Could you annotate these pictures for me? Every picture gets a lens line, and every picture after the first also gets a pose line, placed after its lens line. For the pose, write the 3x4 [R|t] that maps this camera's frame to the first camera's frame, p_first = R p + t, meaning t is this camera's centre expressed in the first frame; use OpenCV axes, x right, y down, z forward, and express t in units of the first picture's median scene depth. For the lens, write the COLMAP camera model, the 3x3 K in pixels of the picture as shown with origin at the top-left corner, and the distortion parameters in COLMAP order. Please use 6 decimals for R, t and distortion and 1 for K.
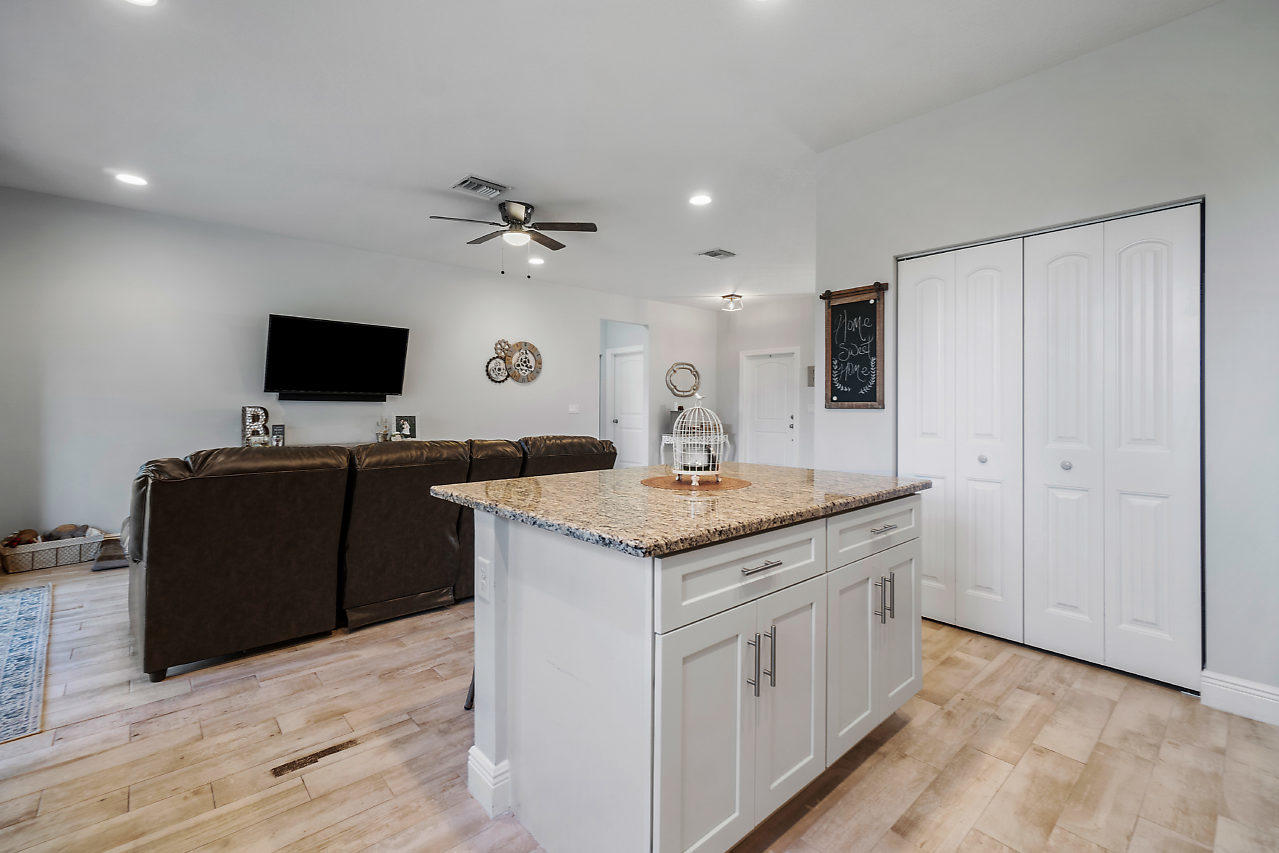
lens RADIAL K [[551.2, 0, 639.0], [0, 551.2, 400.3], [0, 0, 1]] dist [-0.005821, 0.005880]
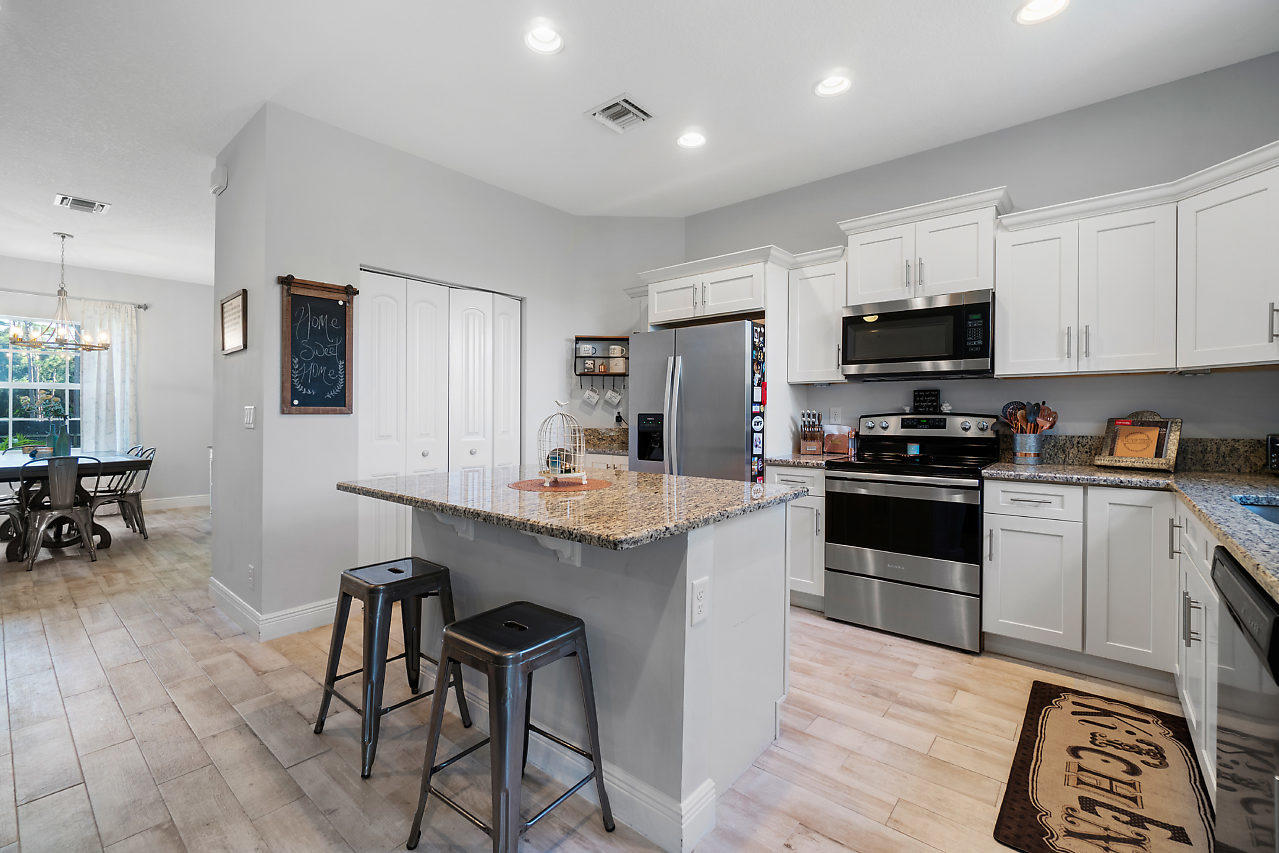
lens RADIAL K [[551.2, 0, 629.6], [0, 551.2, 413.2], [0, 0, 1]] dist [-0.005821, 0.005880]
pose [[-0.132938, 0.000815, 0.991124, -0.333703], [-0.017436, 0.999843, -0.003161, 0.004416], [-0.990971, -0.017702, -0.132903, 0.347603]]
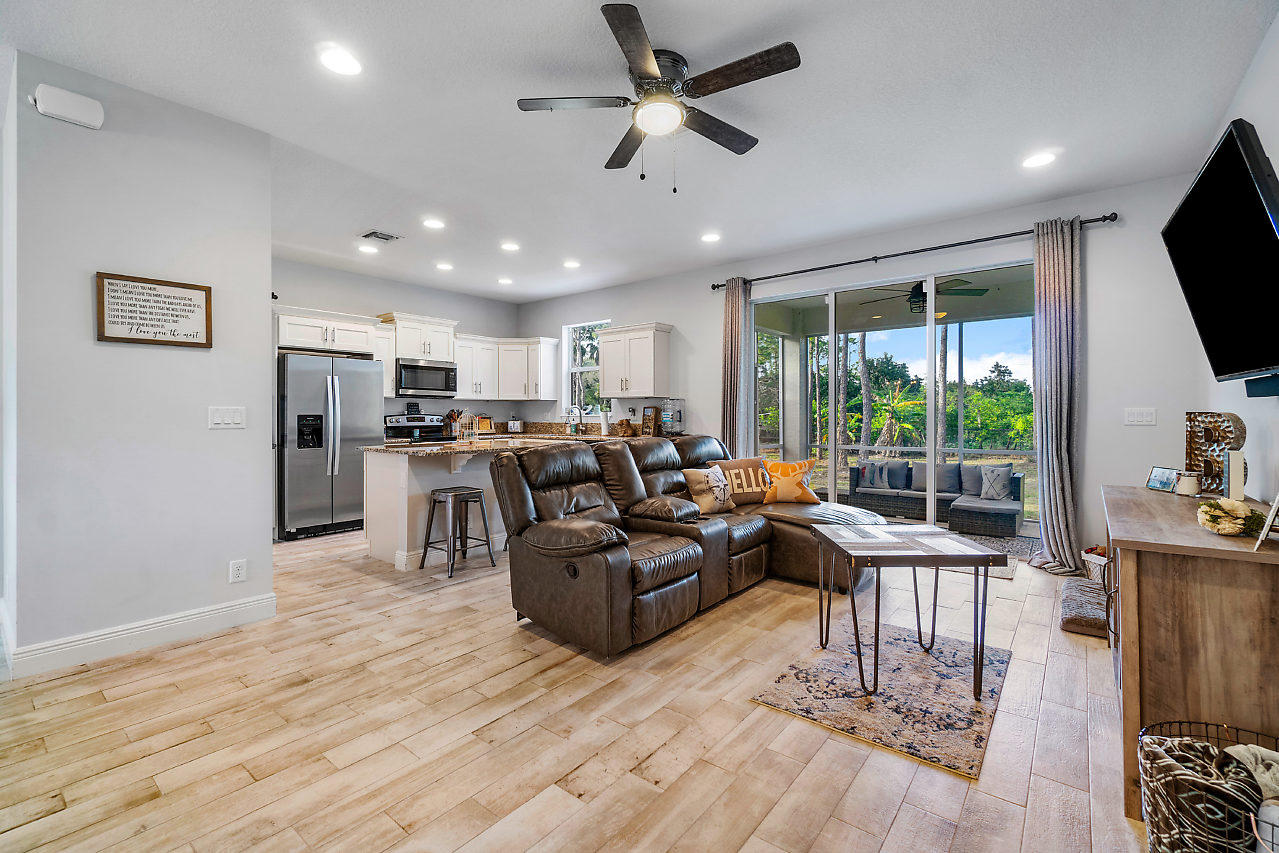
lens RADIAL K [[551.2, 0, 642.3], [0, 551.2, 410.6], [0, 0, 1]] dist [-0.005821, 0.005880]
pose [[-0.984750, -0.001193, -0.173971, -0.079530], [0.002829, 0.999735, -0.022867, 0.017485], [0.173952, -0.023011, -0.984485, 1.208725]]
